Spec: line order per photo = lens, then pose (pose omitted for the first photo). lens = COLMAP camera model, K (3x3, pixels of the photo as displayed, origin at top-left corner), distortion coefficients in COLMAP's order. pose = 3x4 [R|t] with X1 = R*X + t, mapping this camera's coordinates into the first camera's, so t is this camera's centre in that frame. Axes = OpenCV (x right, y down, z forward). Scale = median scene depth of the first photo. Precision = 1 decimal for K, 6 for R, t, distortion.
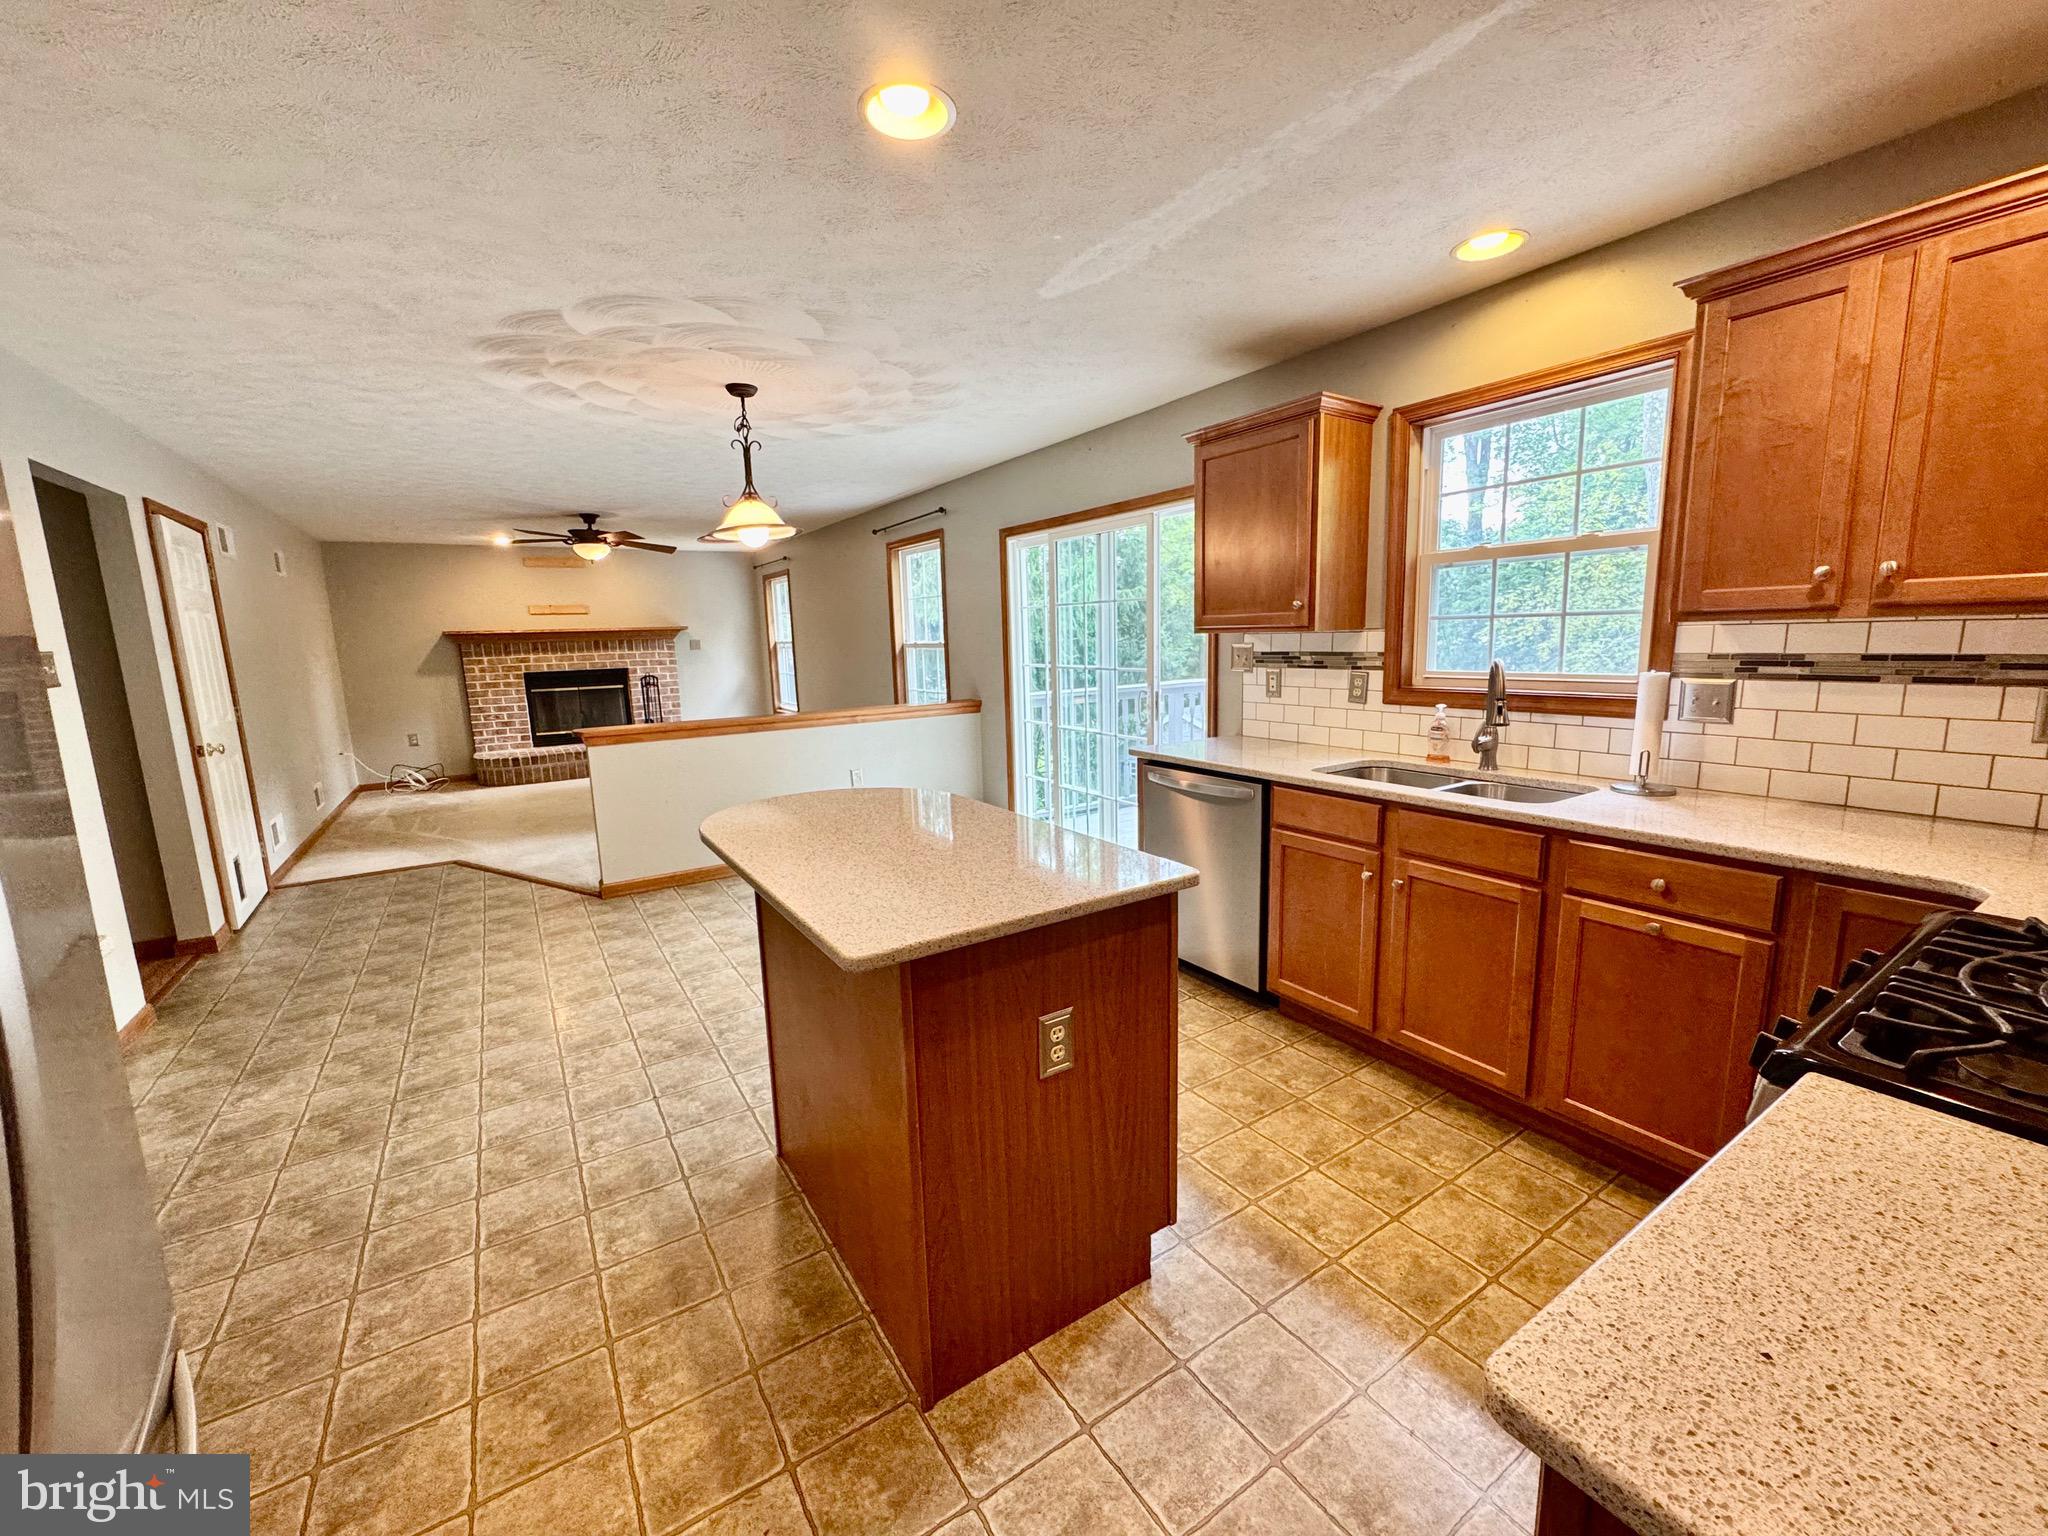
lens RADIAL K [[822.7, 0, 1028.7], [0, 822.7, 768.5], [0, 0, 1]] dist [-0.000213, -0.000577]
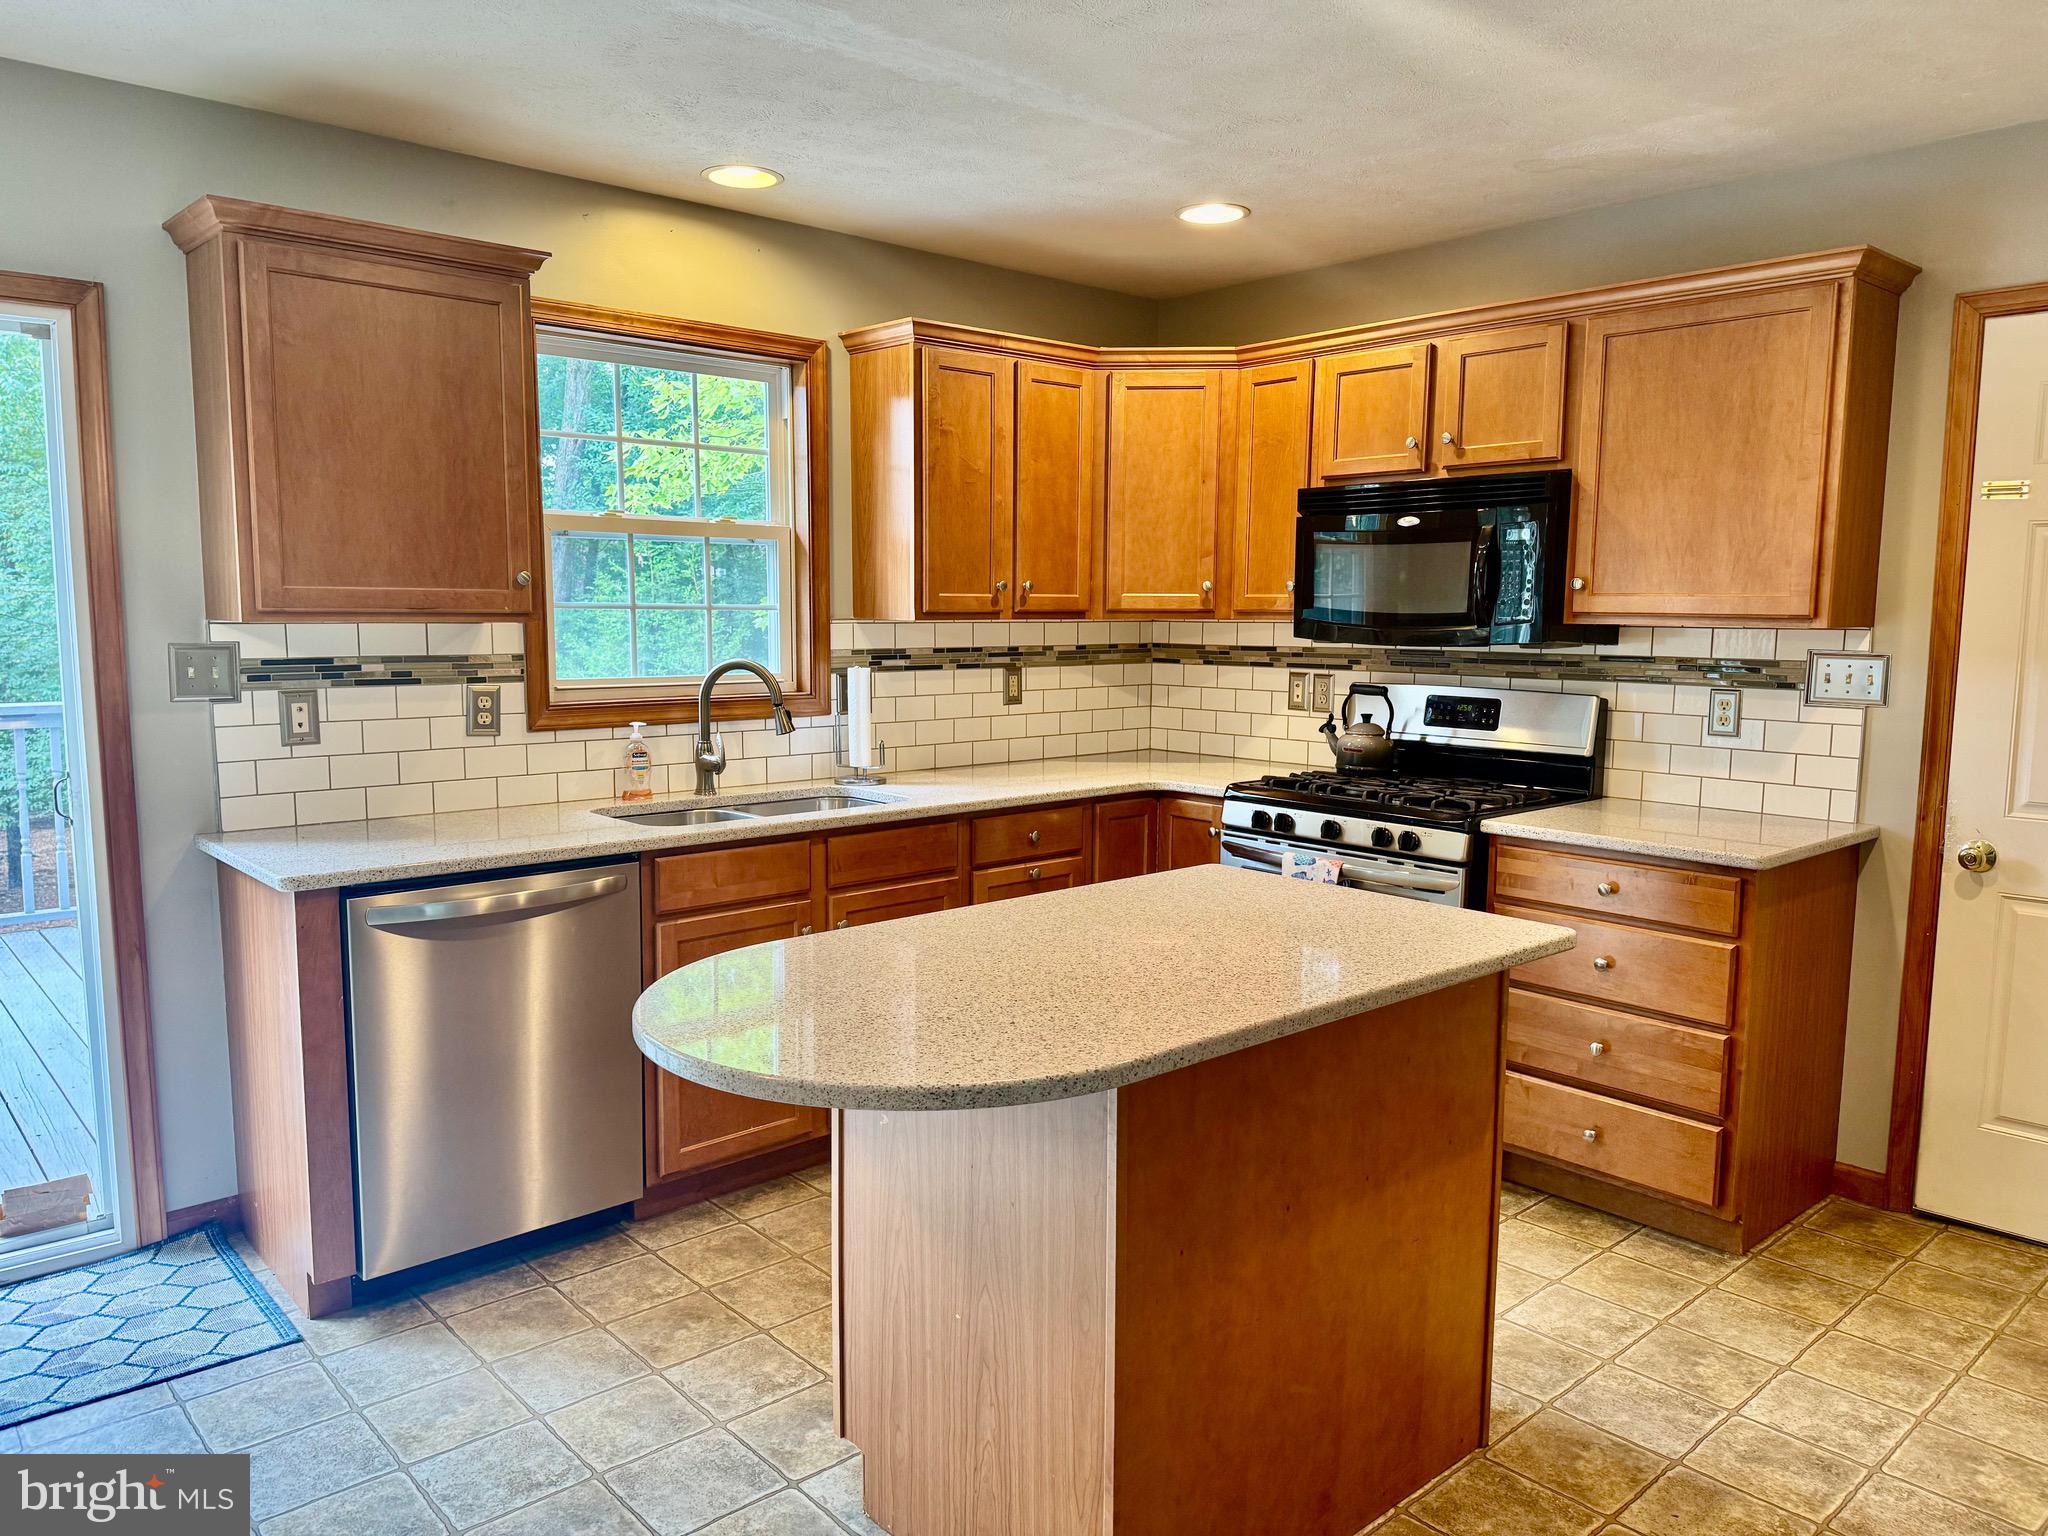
lens RADIAL K [[1440.1, 0, 1020.1], [0, 1440.1, 776.0], [0, 0, 1]] dist [0.008812, -0.000801]
pose [[-0.156402, -0.086062, 0.983937, -0.866808], [0.158138, 0.981163, 0.110956, -0.123623], [-0.974952, 0.172951, -0.139847, 0.881196]]
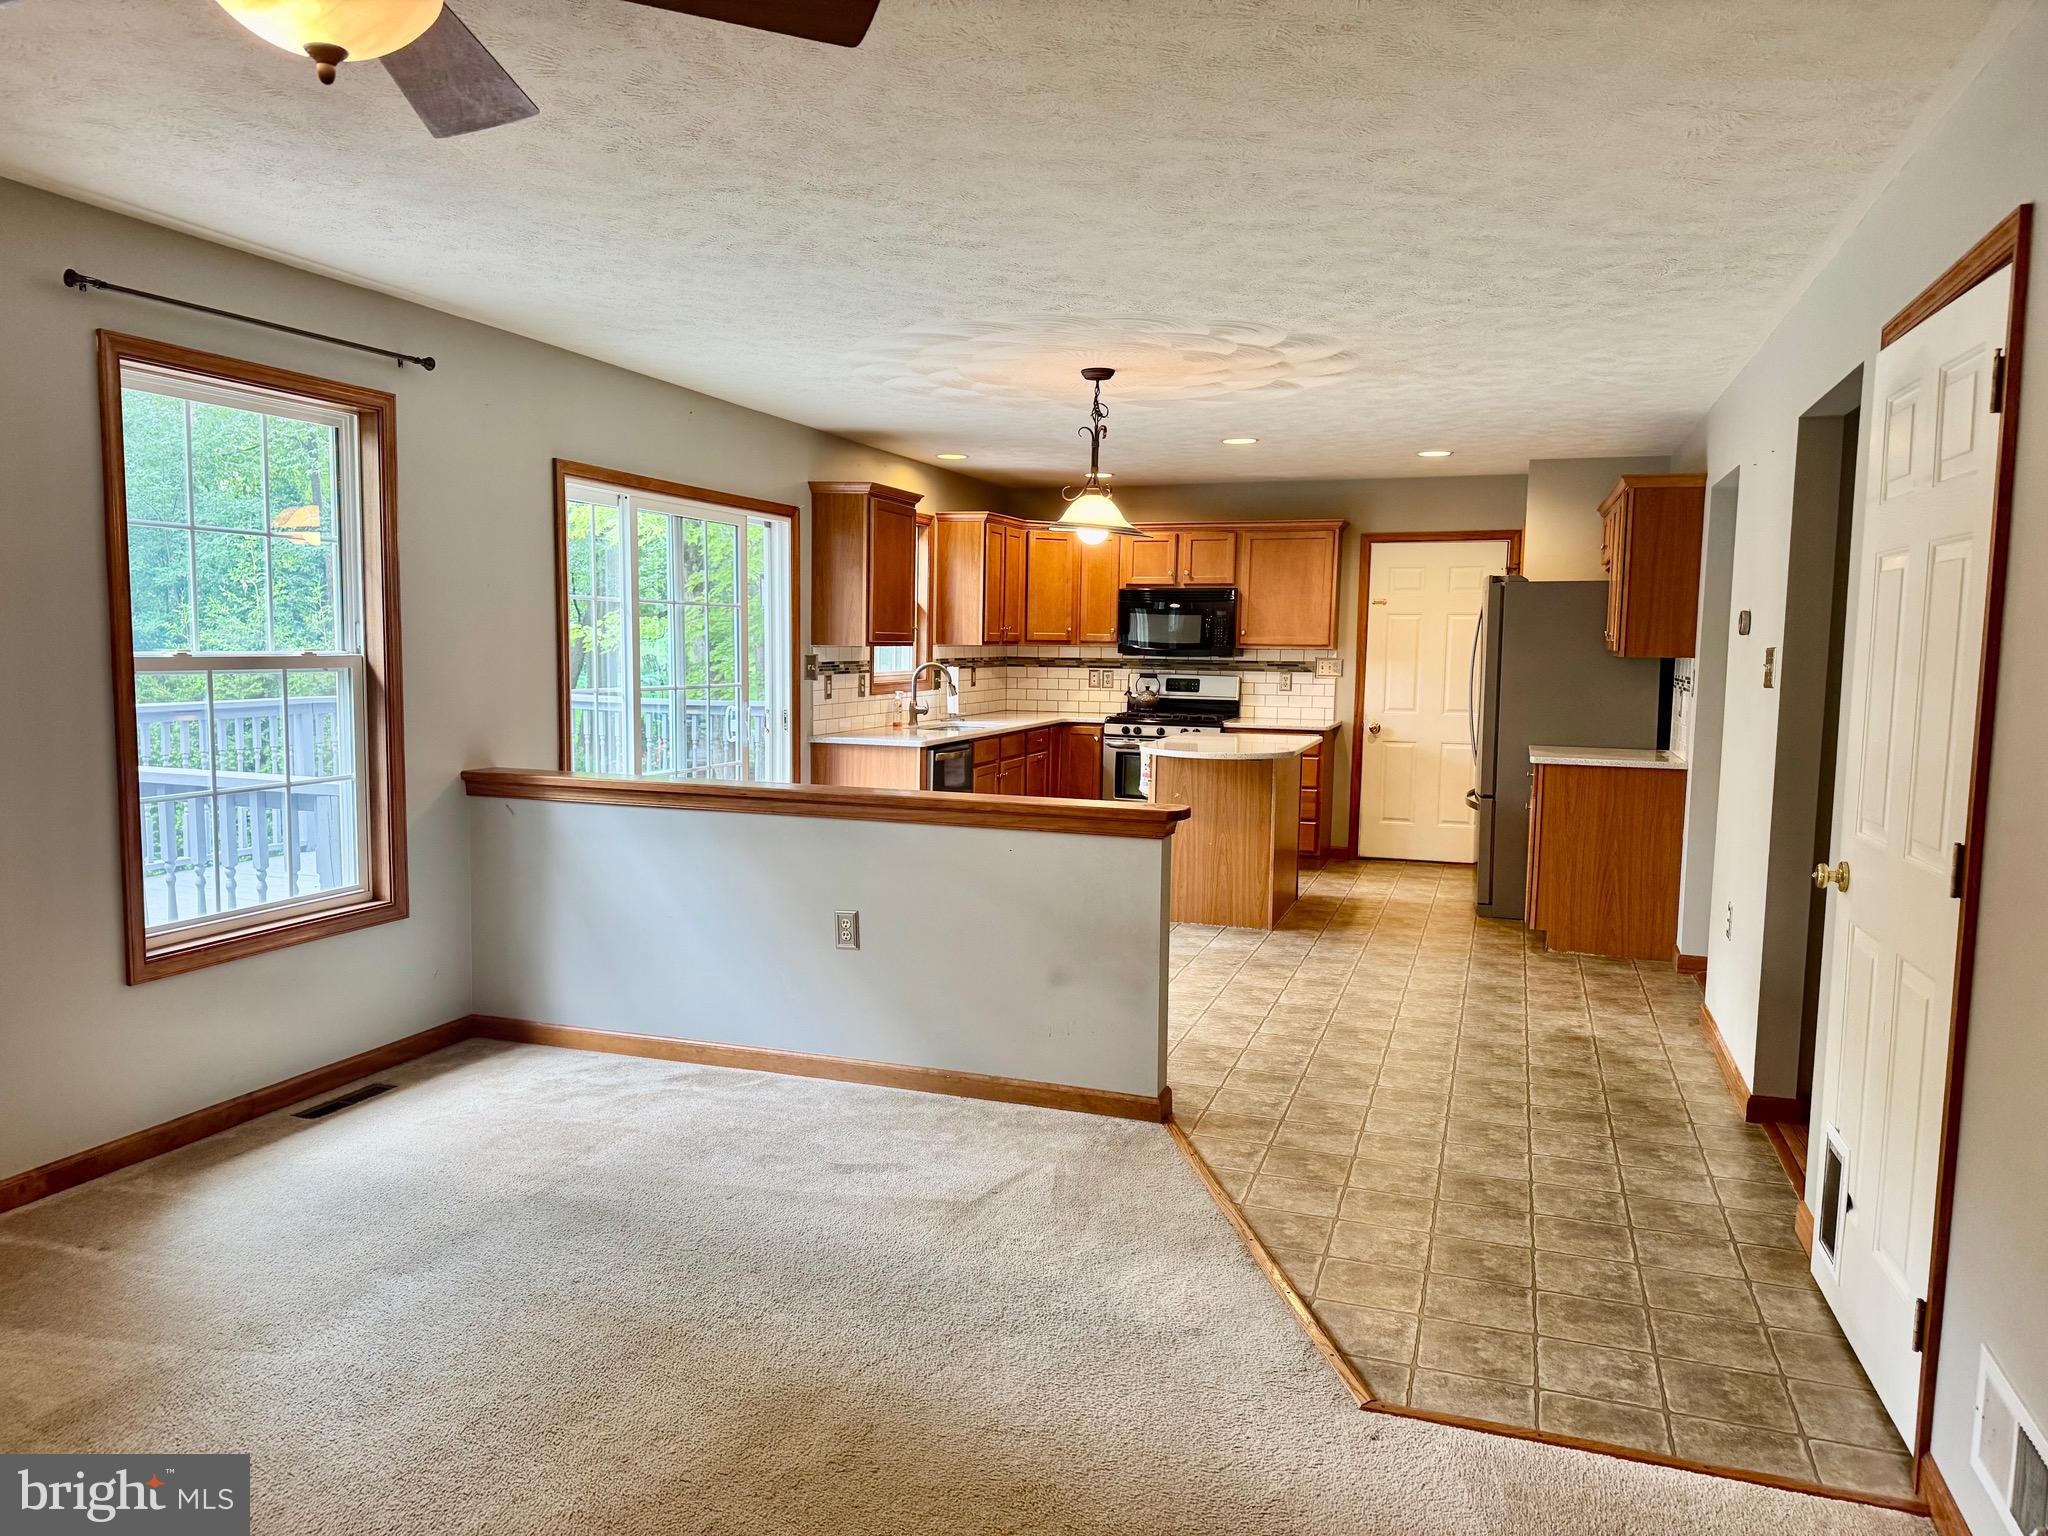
lens RADIAL K [[1416.5, 0, 1004.0], [0, 1416.5, 790.6], [0, 0, 1]] dist [0.120501, -0.170227]
pose [[-0.611331, -0.065050, 0.788697, -1.955840], [0.131526, 0.974404, 0.182314, -0.388785], [-0.780369, 0.215189, -0.587127, 2.642758]]
